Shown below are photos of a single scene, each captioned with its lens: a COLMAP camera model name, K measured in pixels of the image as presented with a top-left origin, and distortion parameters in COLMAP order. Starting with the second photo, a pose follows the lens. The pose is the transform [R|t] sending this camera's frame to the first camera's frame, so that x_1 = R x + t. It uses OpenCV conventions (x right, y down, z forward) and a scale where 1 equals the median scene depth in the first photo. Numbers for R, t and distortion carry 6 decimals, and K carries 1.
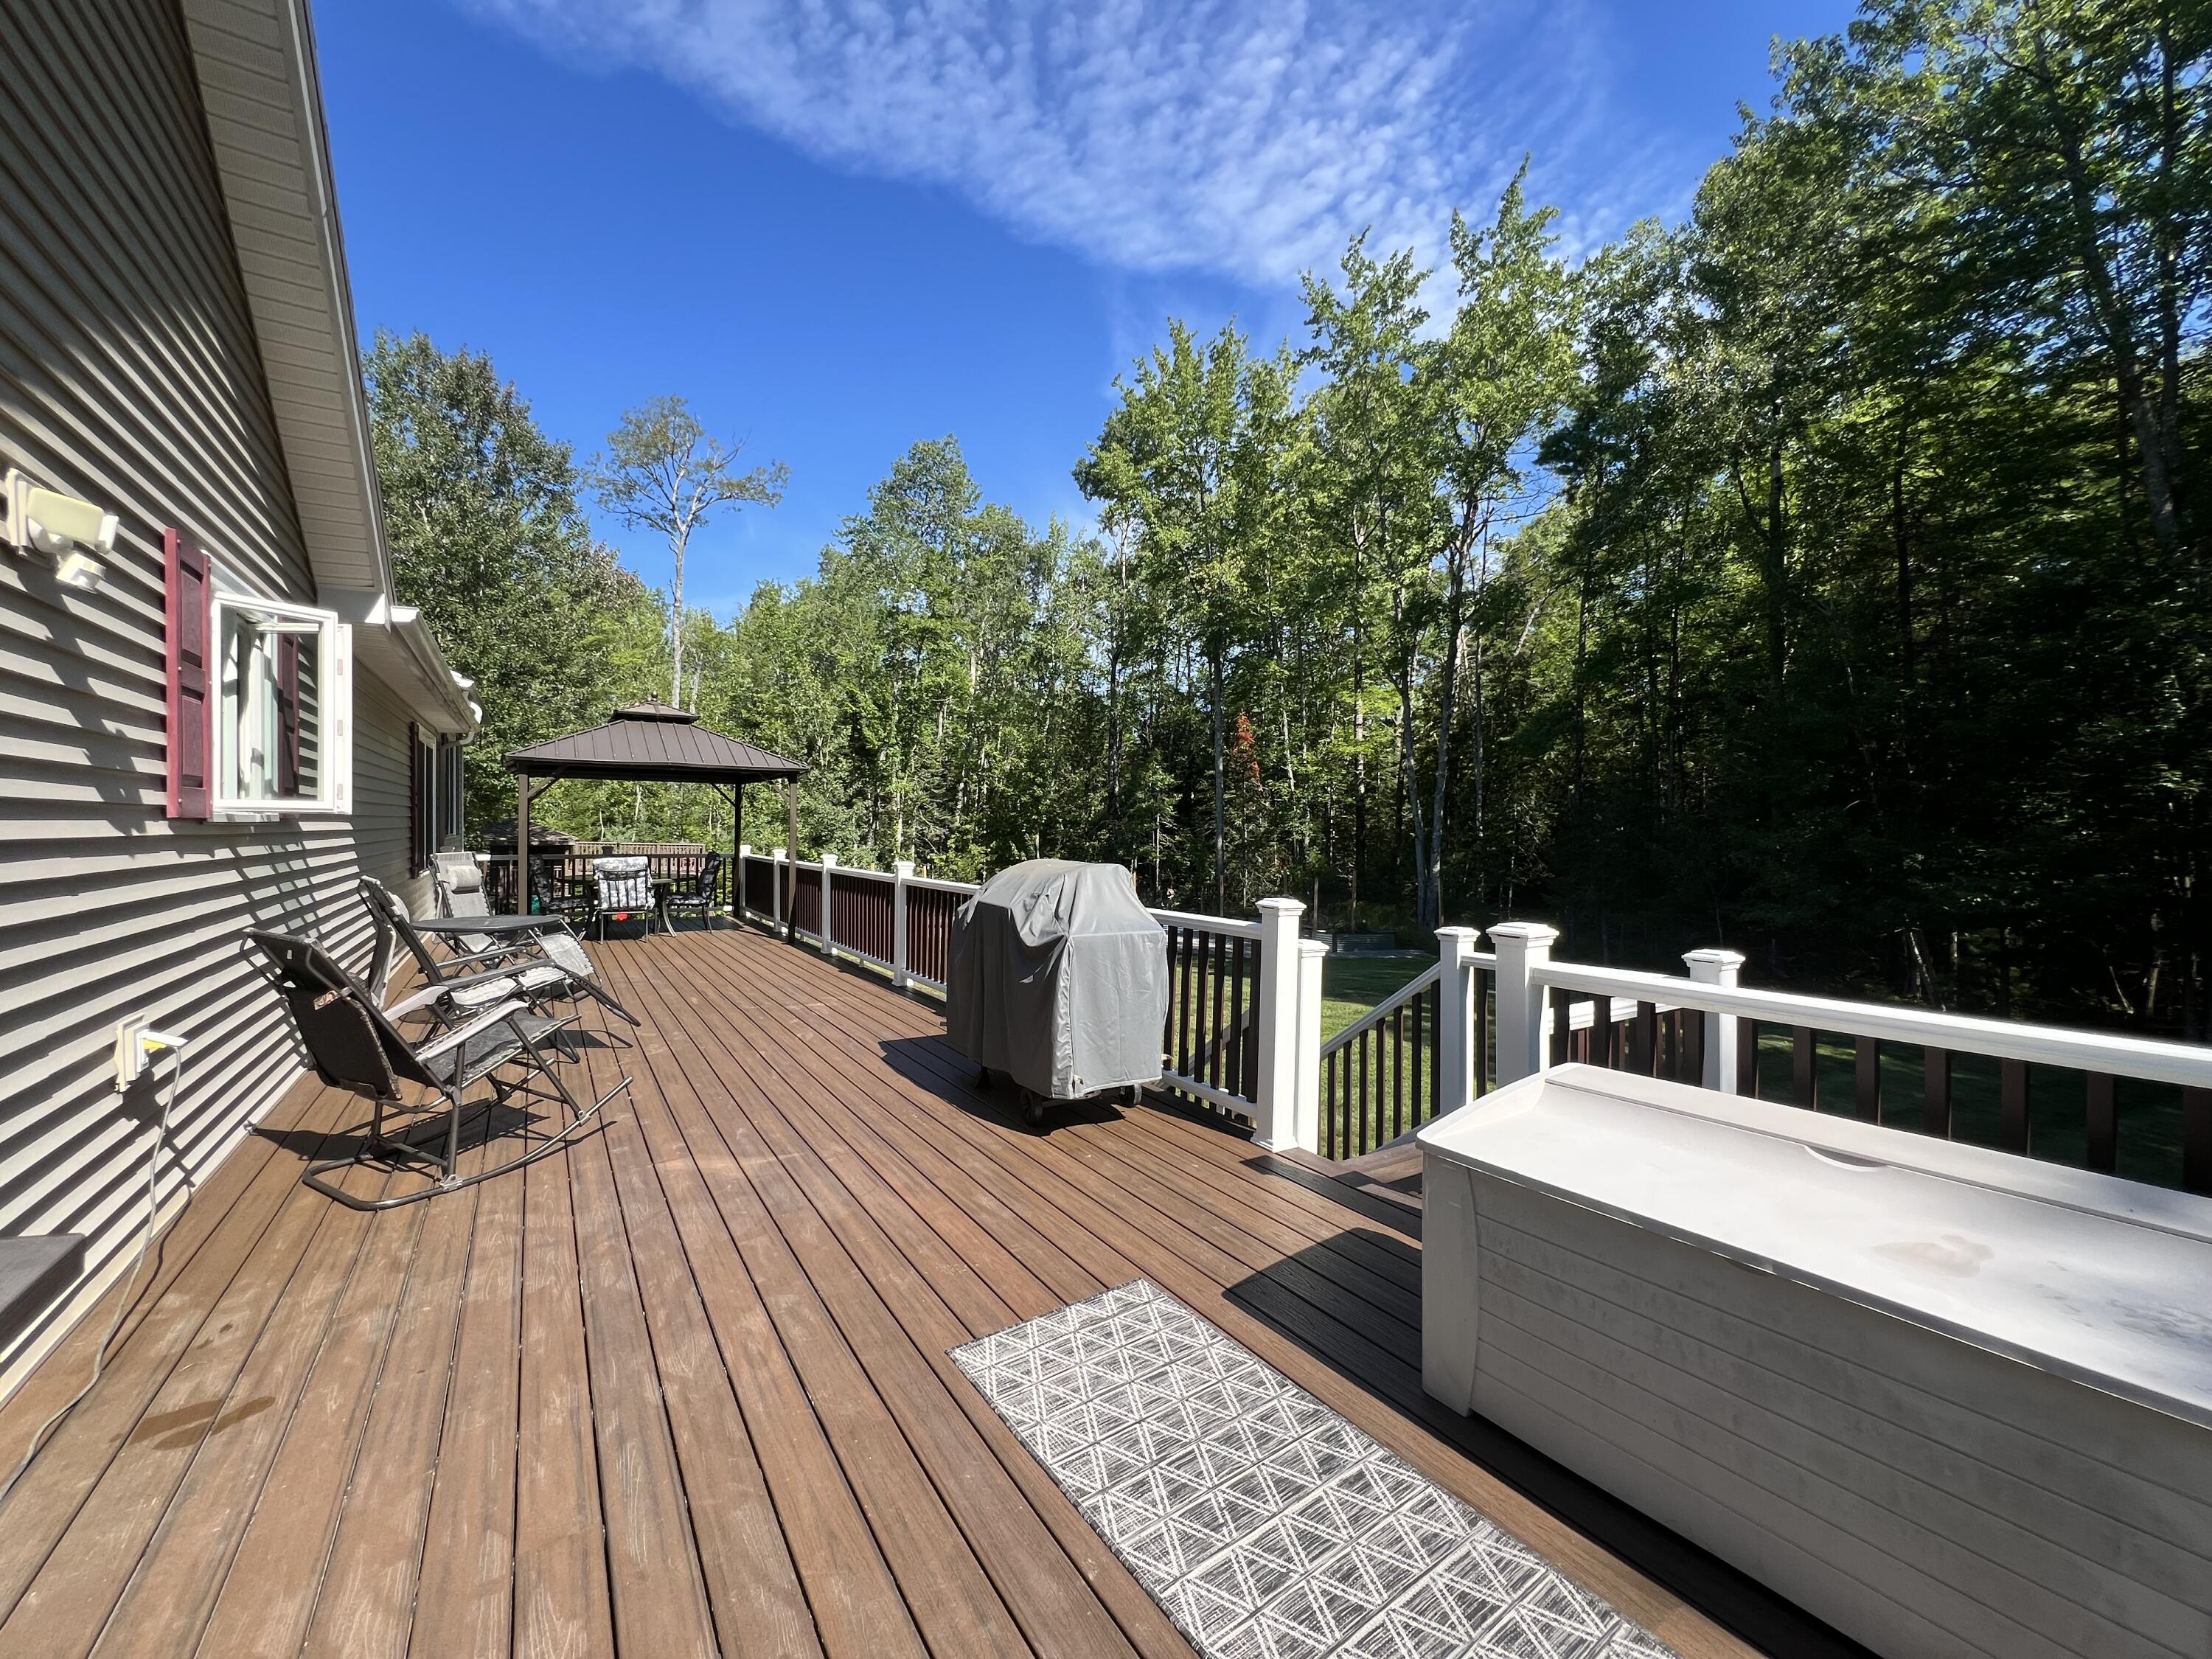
lens RADIAL K [[890.5, 0, 1106.2], [0, 890.5, 831.4], [0, 0, 1]] dist [0.000190, 0.000478]
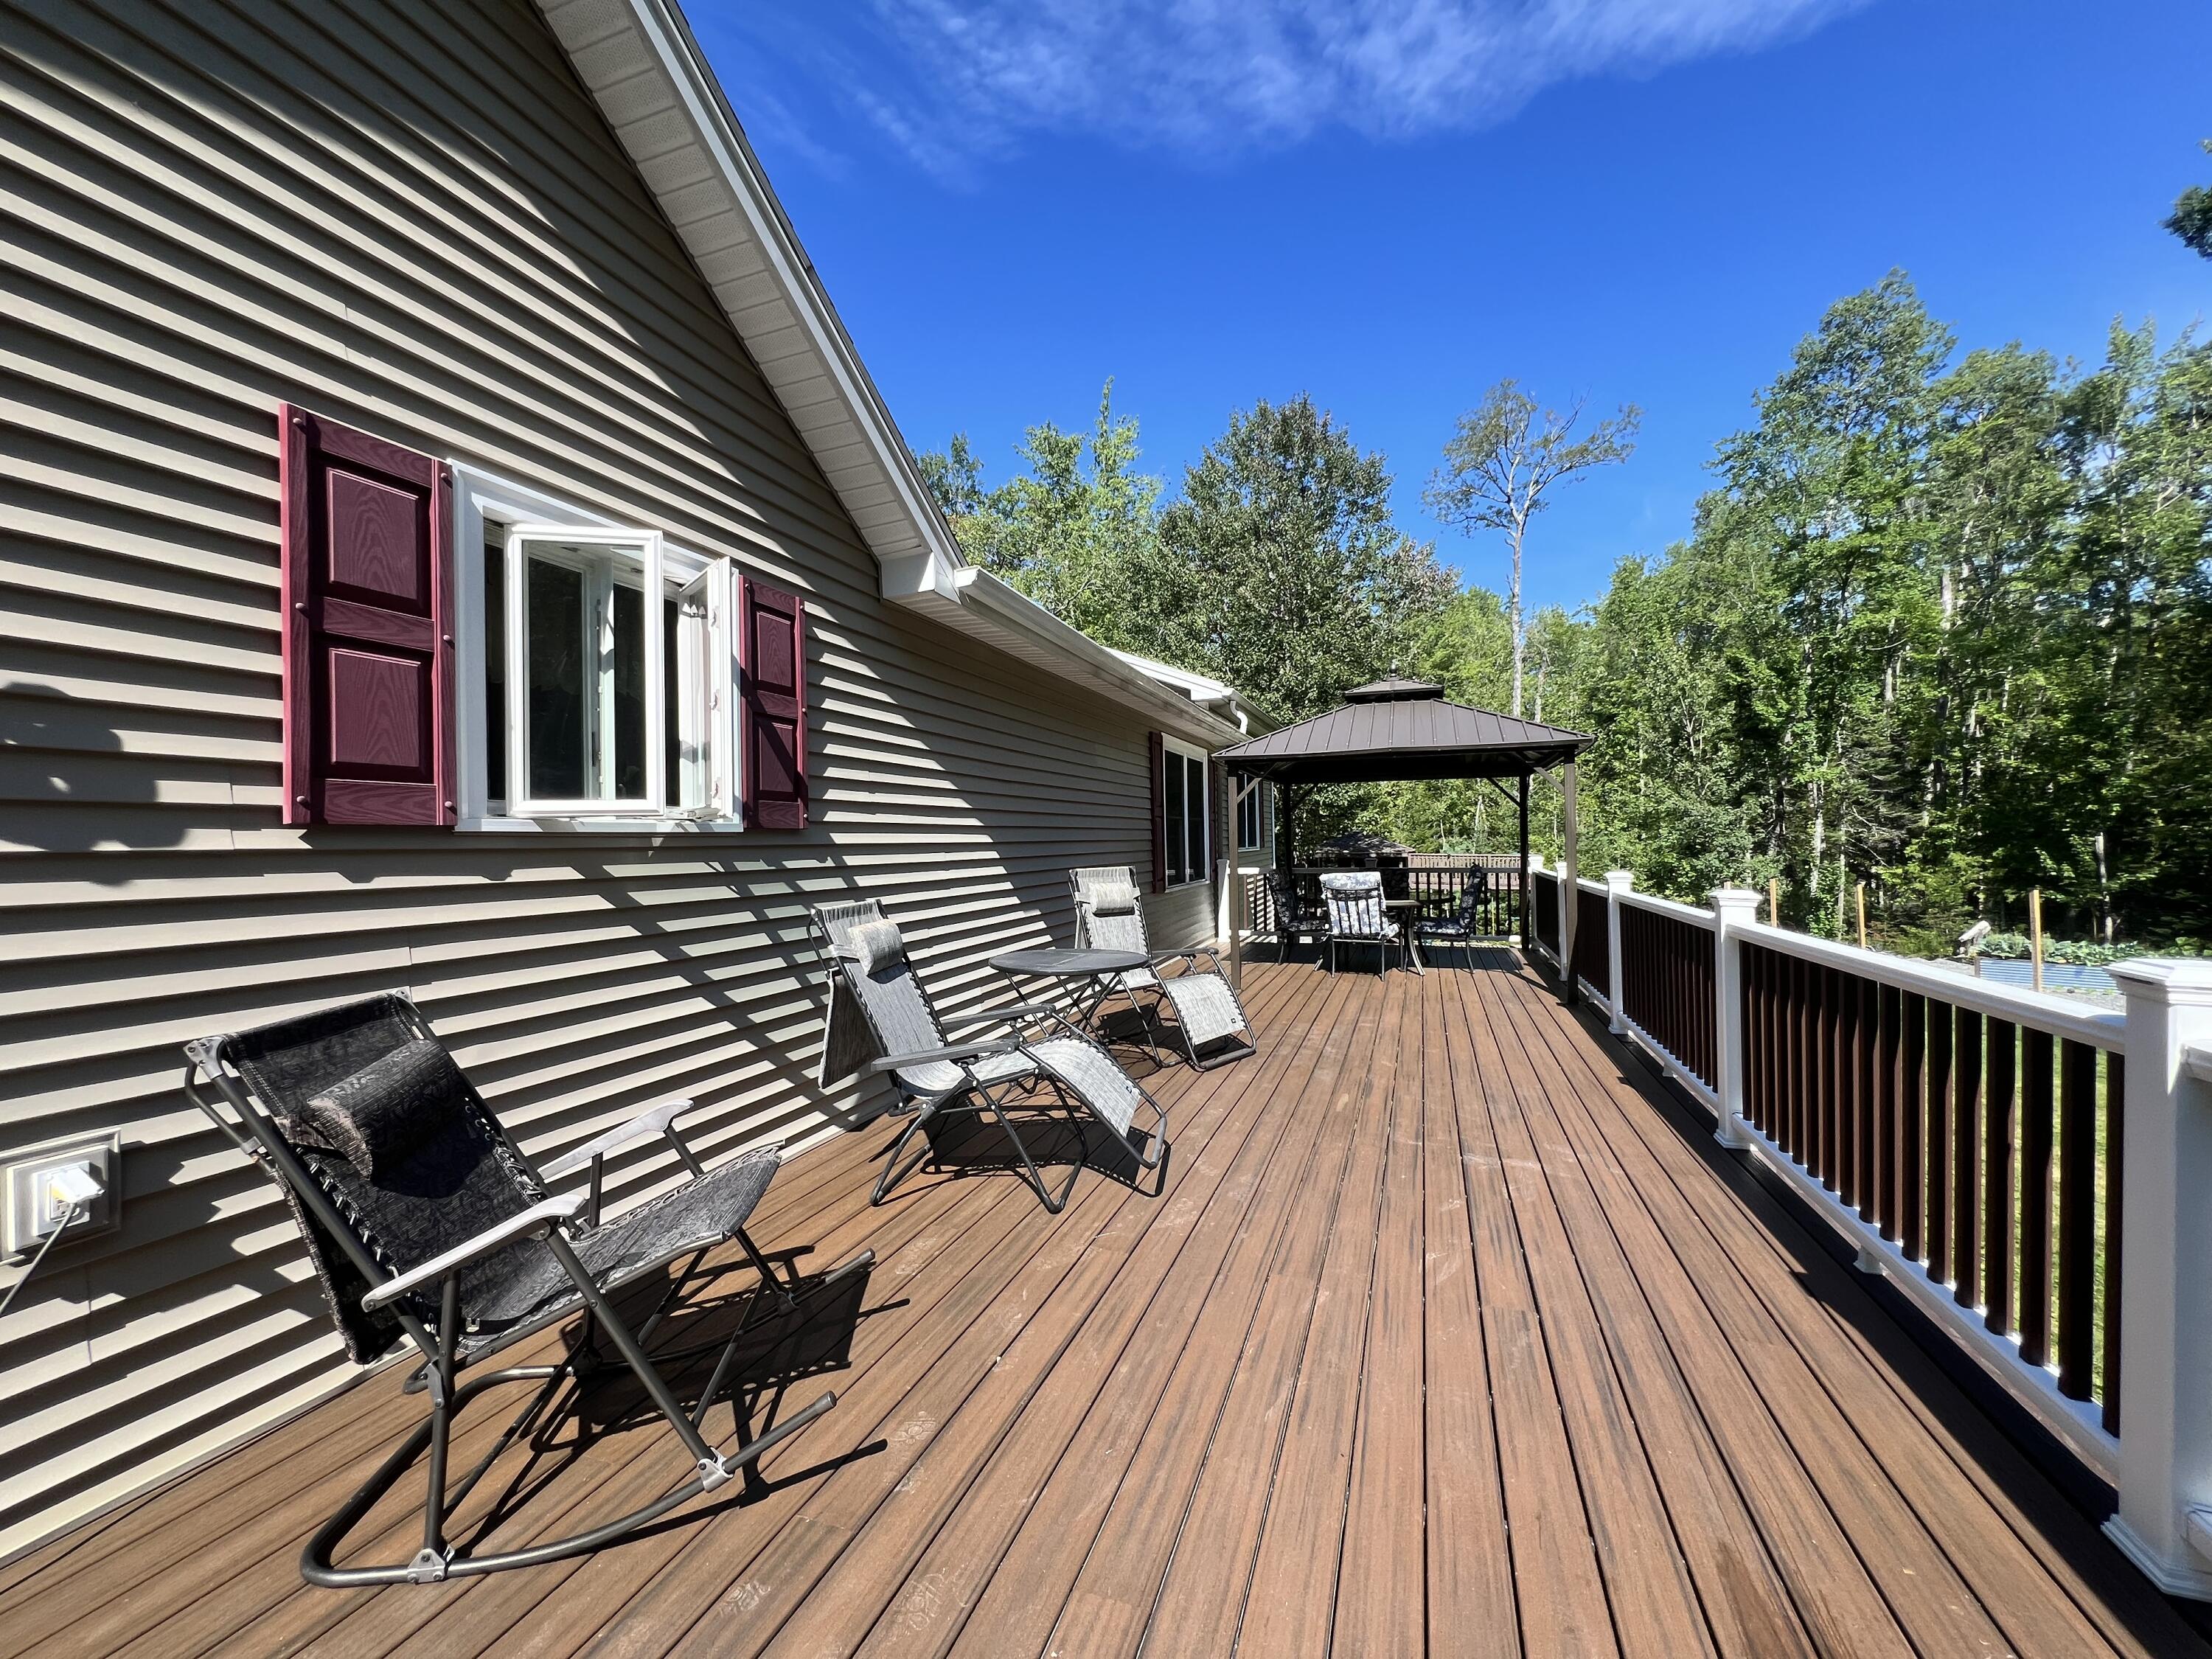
lens RADIAL K [[886.8, 0, 1103.9], [0, 886.8, 834.3], [0, 0, 1]] dist [-0.000799, -0.000053]
pose [[0.608635, -0.025637, -0.793036, -0.011752], [0.018198, 0.999666, -0.018350, 0.001432], [0.793241, -0.003263, 0.608899, 0.095282]]
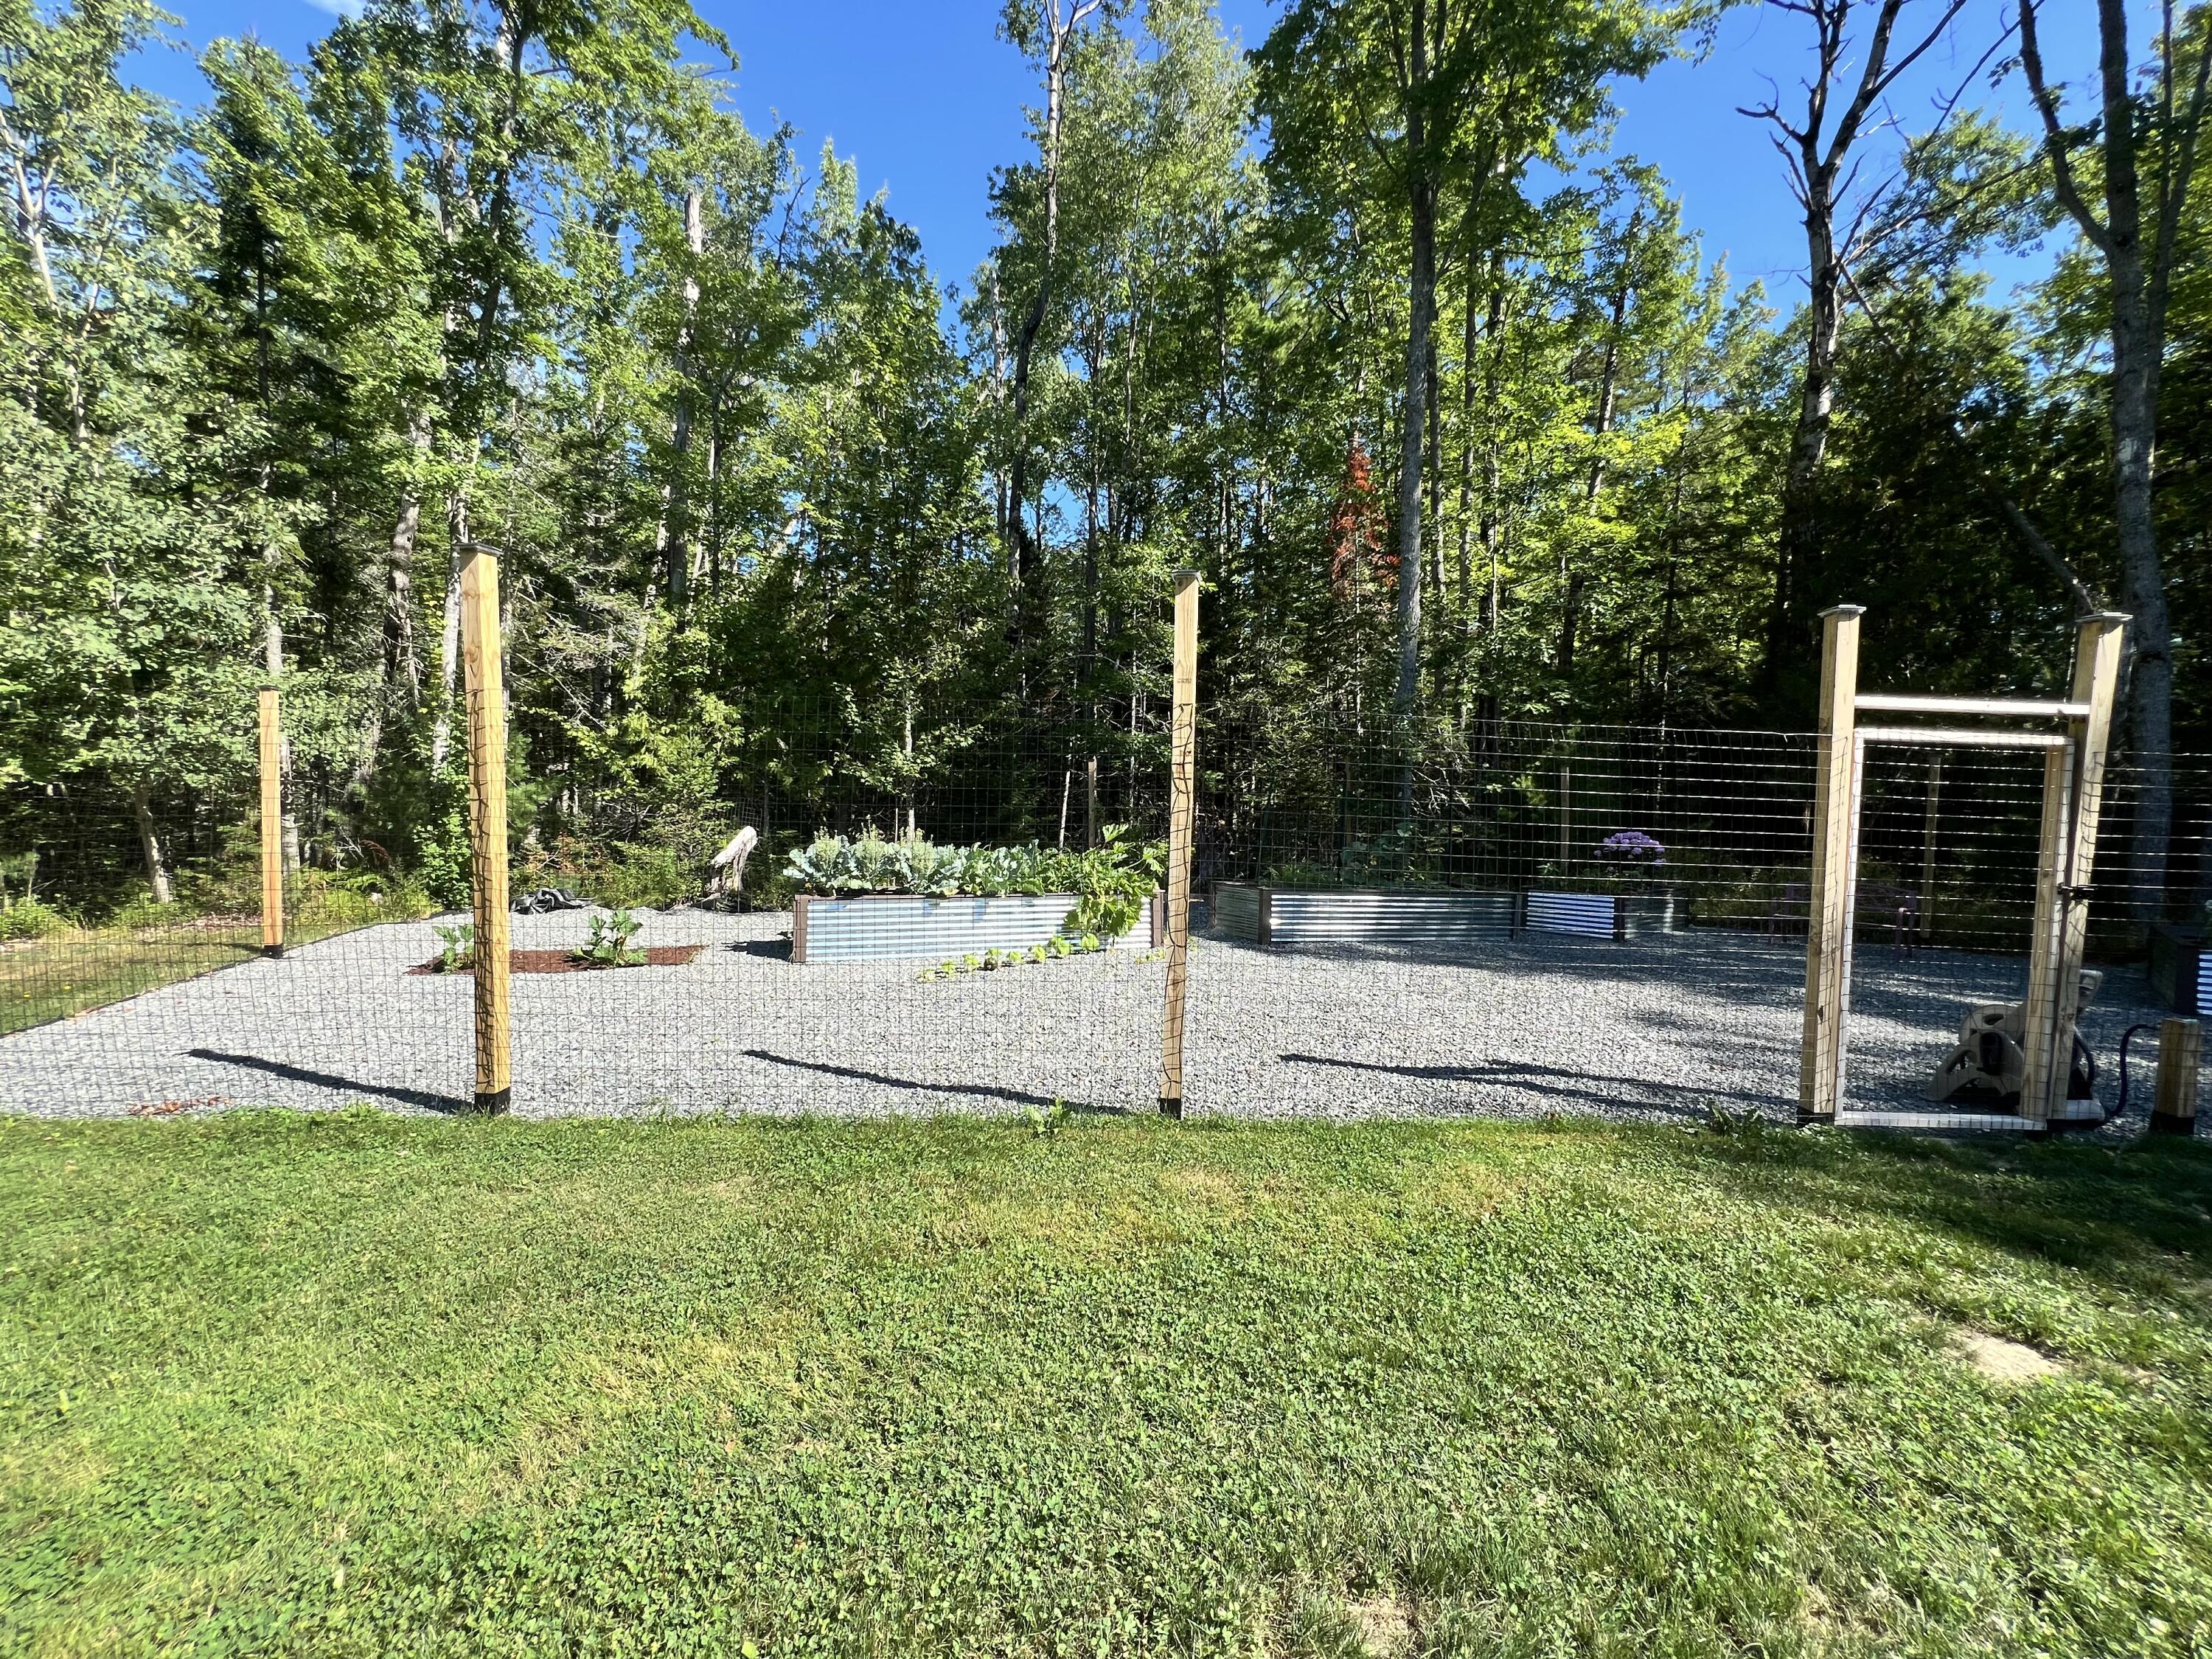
lens RADIAL K [[892.6, 0, 1102.8], [0, 892.6, 835.8], [0, 0, 1]] dist [-0.001126, -0.000156]
pose [[0.942510, 0.001485, 0.334175, -0.135832], [-0.014699, 0.999207, 0.037016, 0.060220], [-0.333855, -0.039800, 0.941784, 0.702139]]
